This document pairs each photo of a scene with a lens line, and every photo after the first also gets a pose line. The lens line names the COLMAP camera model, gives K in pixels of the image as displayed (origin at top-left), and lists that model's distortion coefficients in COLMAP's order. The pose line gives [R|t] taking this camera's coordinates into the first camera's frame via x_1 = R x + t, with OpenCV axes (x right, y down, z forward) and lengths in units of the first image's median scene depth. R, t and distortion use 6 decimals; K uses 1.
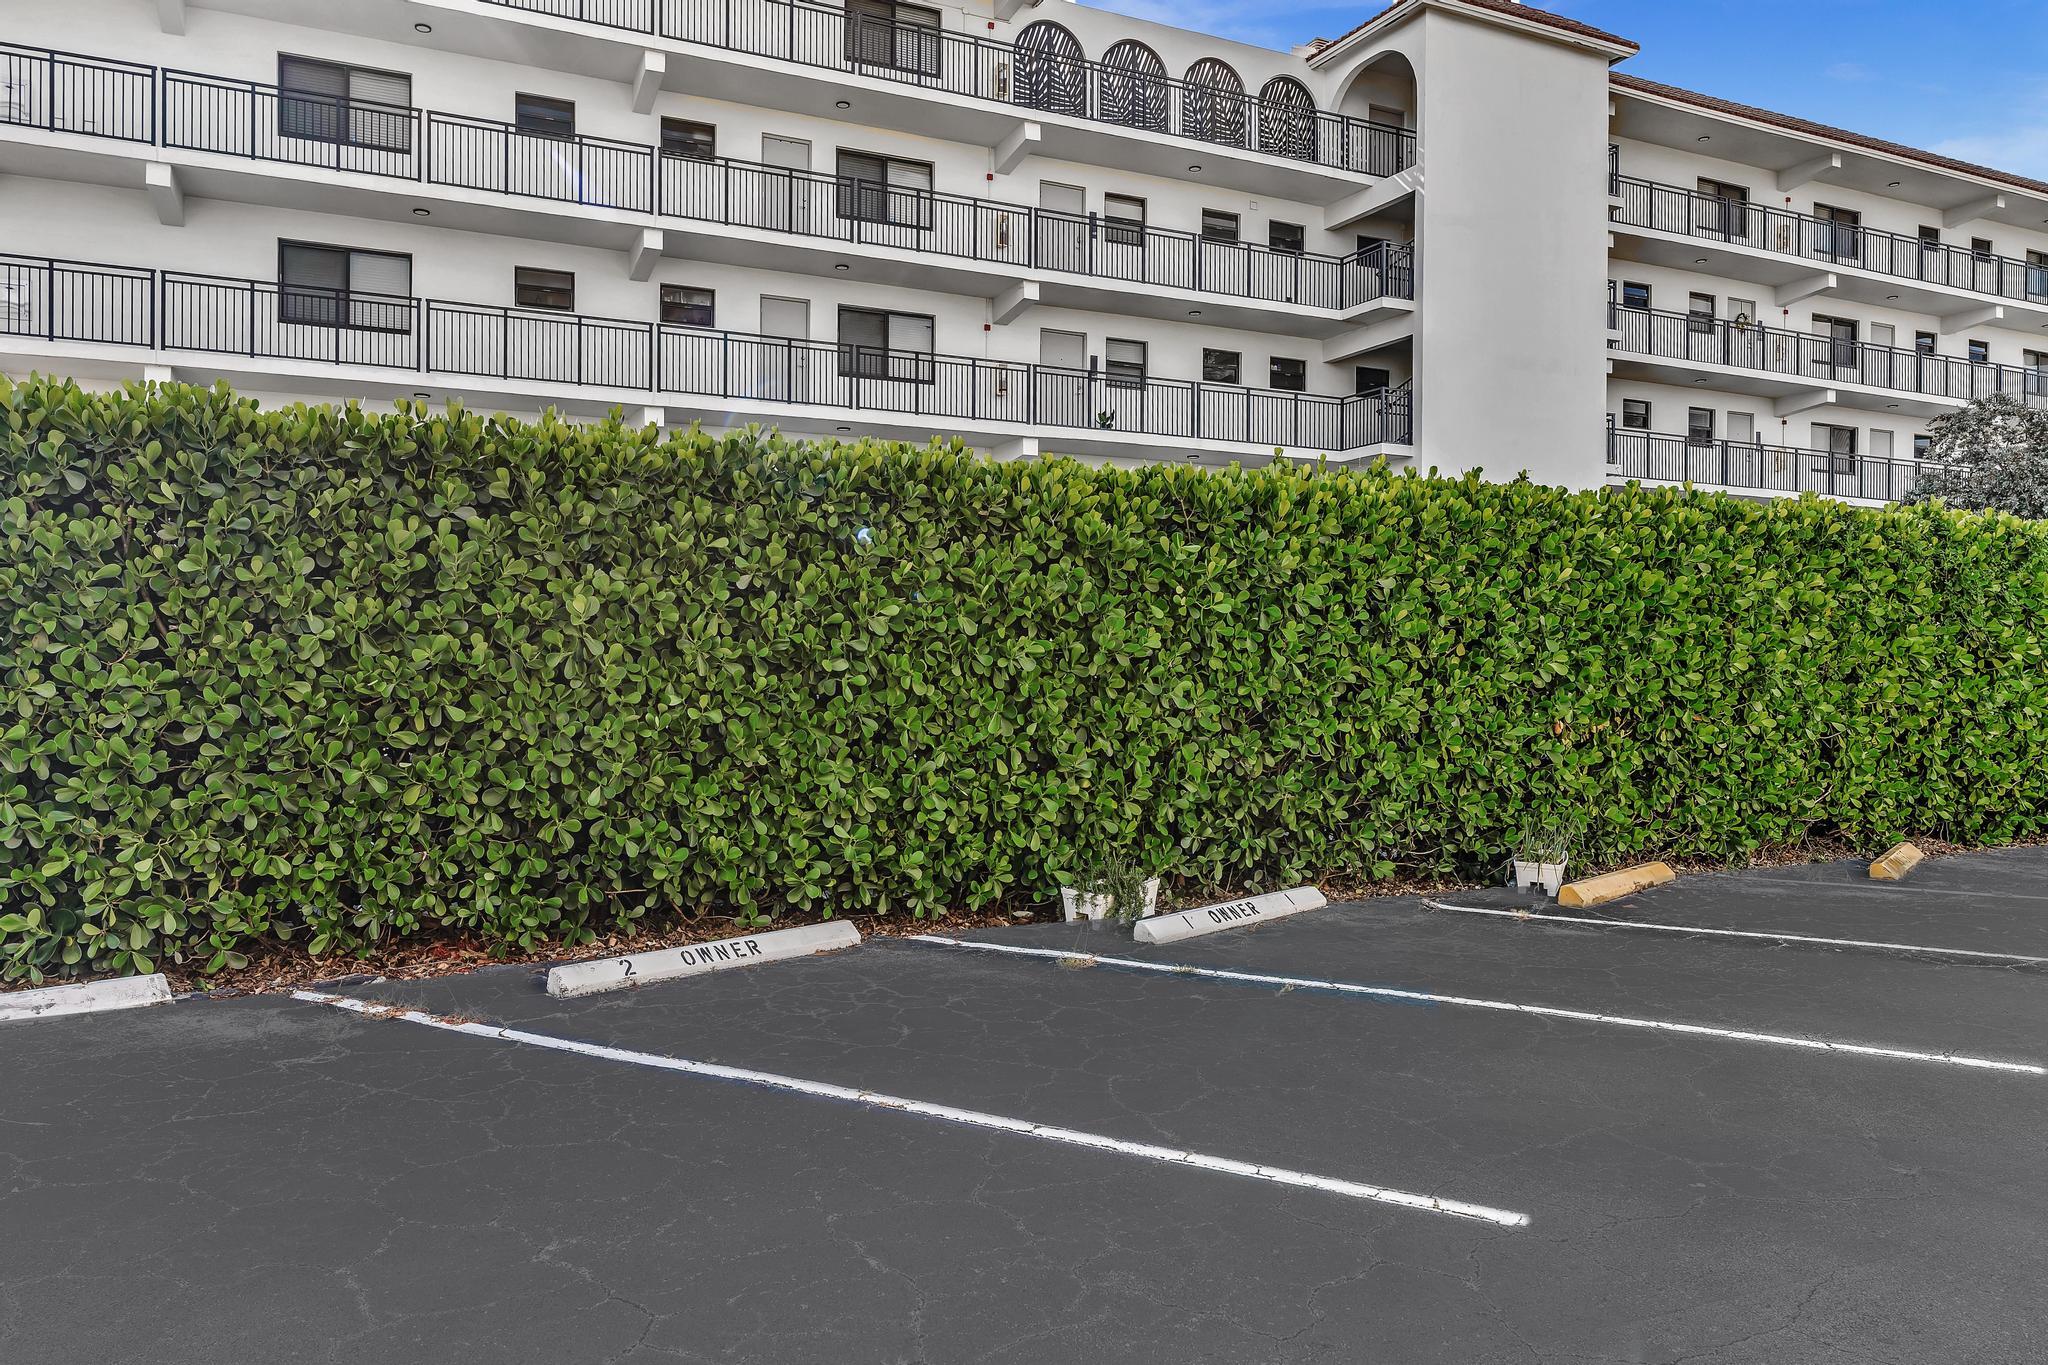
lens RADIAL K [[1407.1, 0, 1024.0], [0, 1407.1, 682.5], [0, 0, 1]] dist [-0.011207, 0.001350]
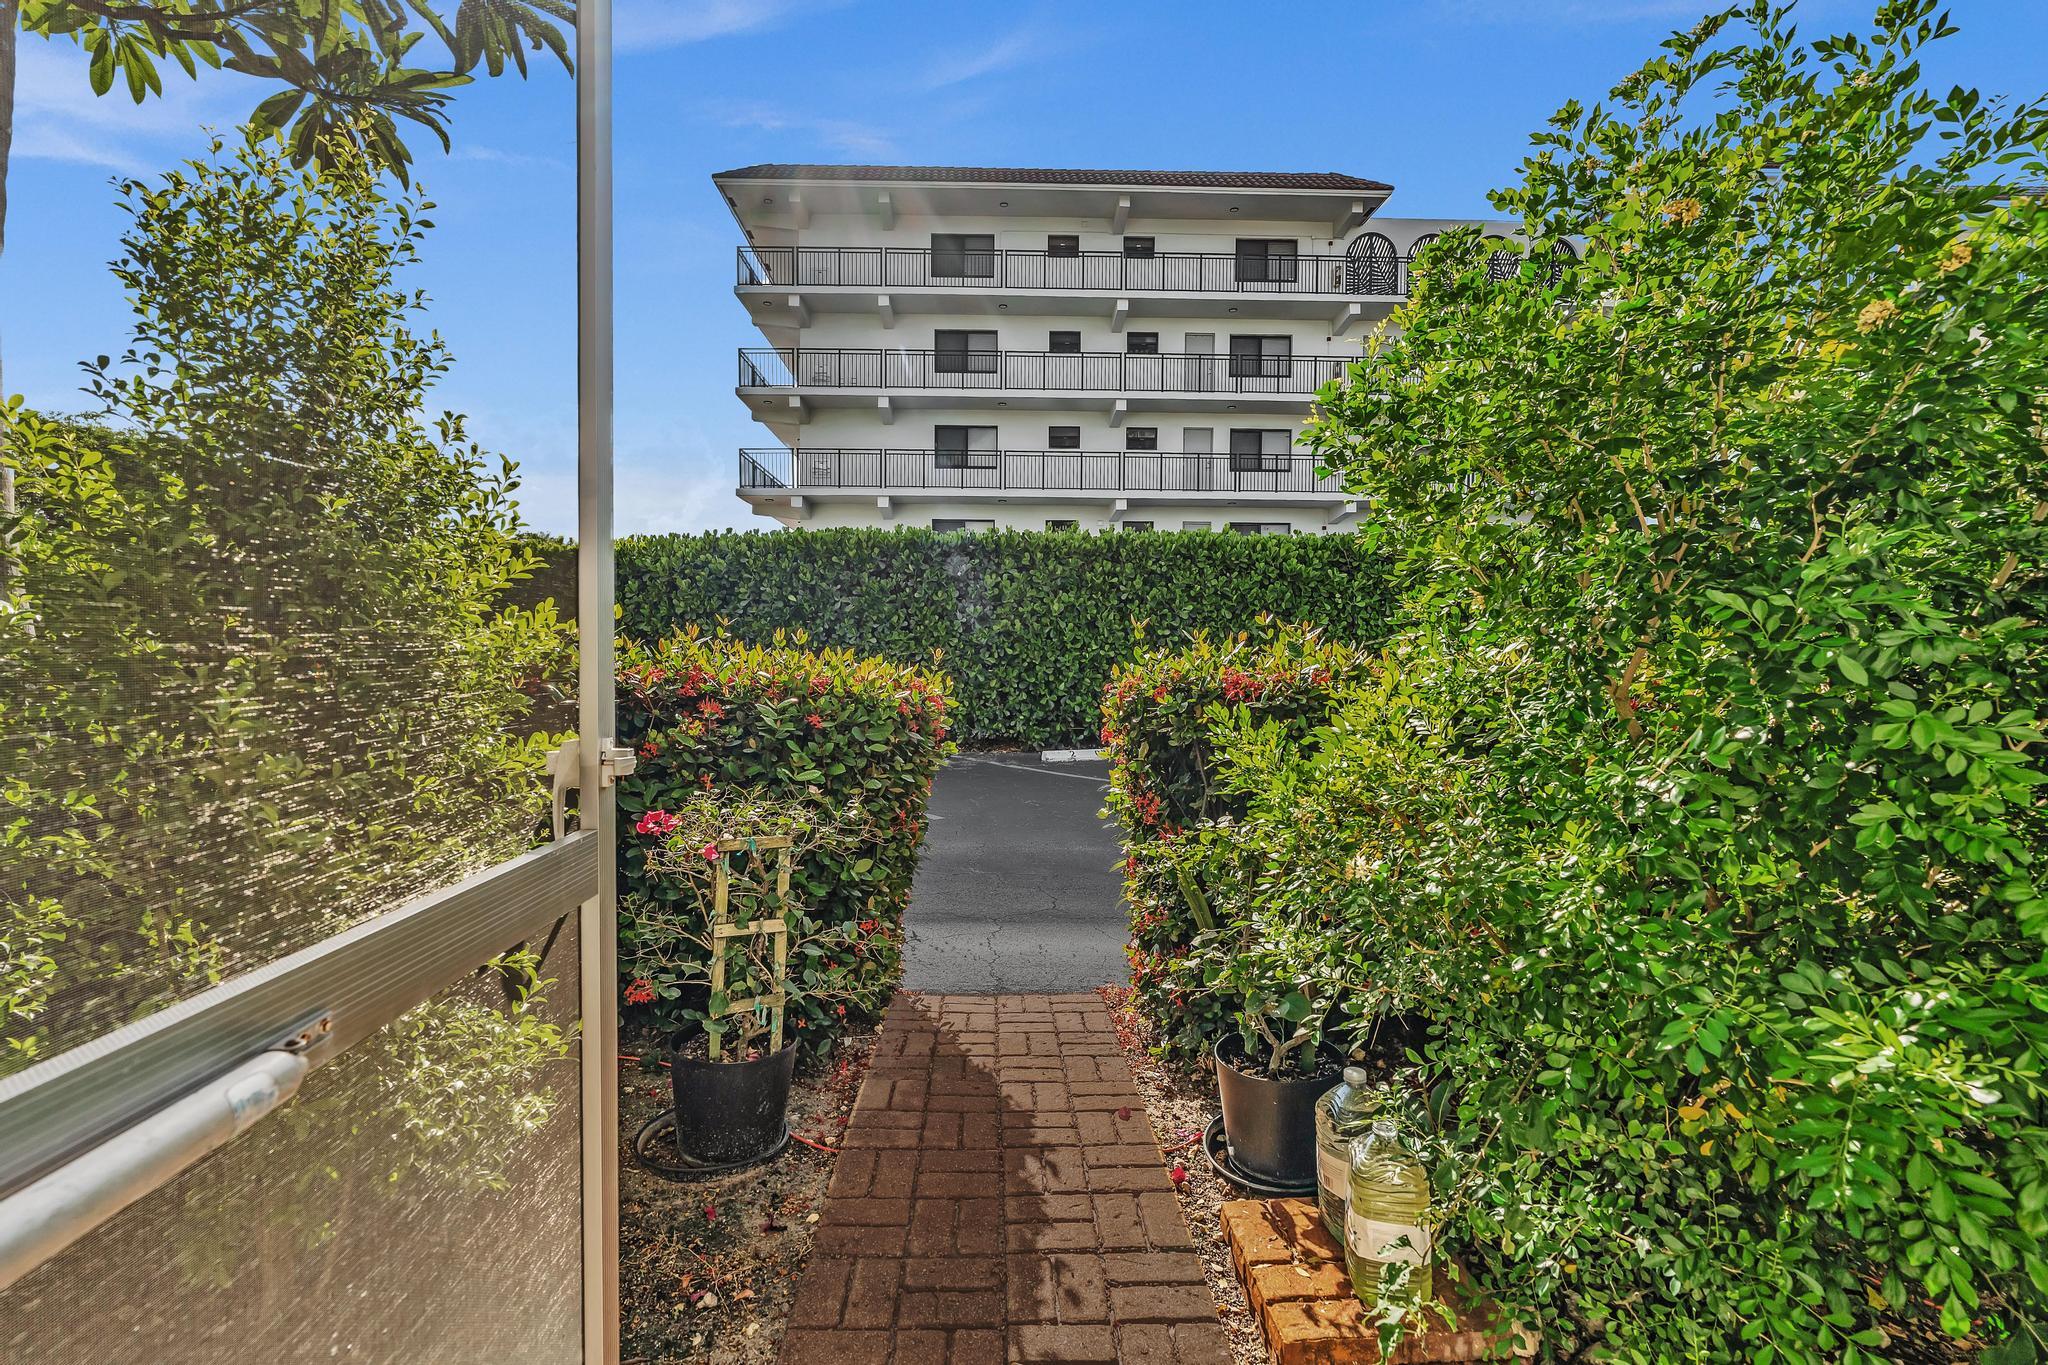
lens RADIAL K [[936.5, 0, 1006.9], [0, 936.5, 685.8], [0, 0, 1]] dist [-0.013070, 0.005825]
pose [[0.919932, 0.015488, -0.391772, 0.084221], [-0.005381, 0.999624, 0.026884, 0.013062], [0.392041, -0.022623, 0.919670, -0.184070]]
